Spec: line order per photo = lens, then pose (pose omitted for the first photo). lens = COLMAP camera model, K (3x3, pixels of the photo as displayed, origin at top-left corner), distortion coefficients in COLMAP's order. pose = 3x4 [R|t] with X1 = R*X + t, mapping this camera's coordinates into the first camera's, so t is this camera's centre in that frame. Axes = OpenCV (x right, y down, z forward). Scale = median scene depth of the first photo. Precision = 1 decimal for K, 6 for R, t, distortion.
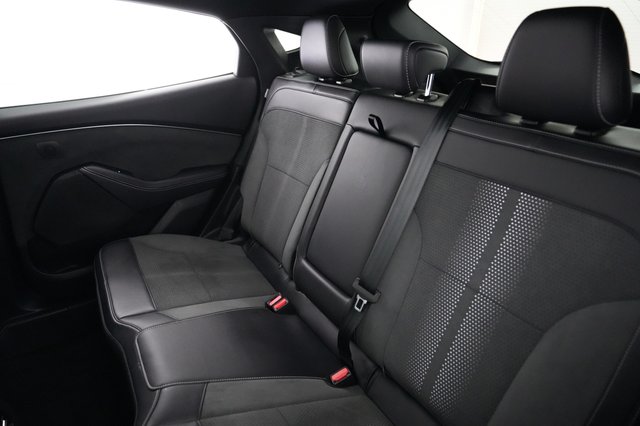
lens RADIAL K [[424.2, 0, 320.0], [0, 424.2, 213.0], [0, 0, 1]] dist [0.008512, 0.002352]
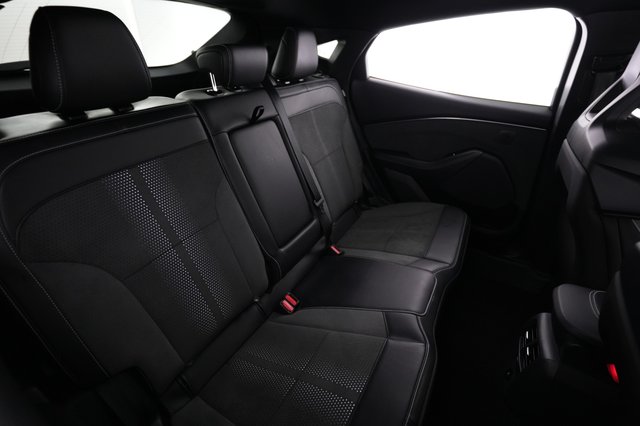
lens RADIAL K [[336.1, 0, 320.0], [0, 336.1, 213.0], [0, 0, 1]] dist [-0.004144, -0.000729]
pose [[-0.527307, -0.421140, 0.737963, -0.669218], [0.296336, 0.722837, 0.624253, -0.460065], [-0.796324, 0.547858, -0.256358, 1.030447]]
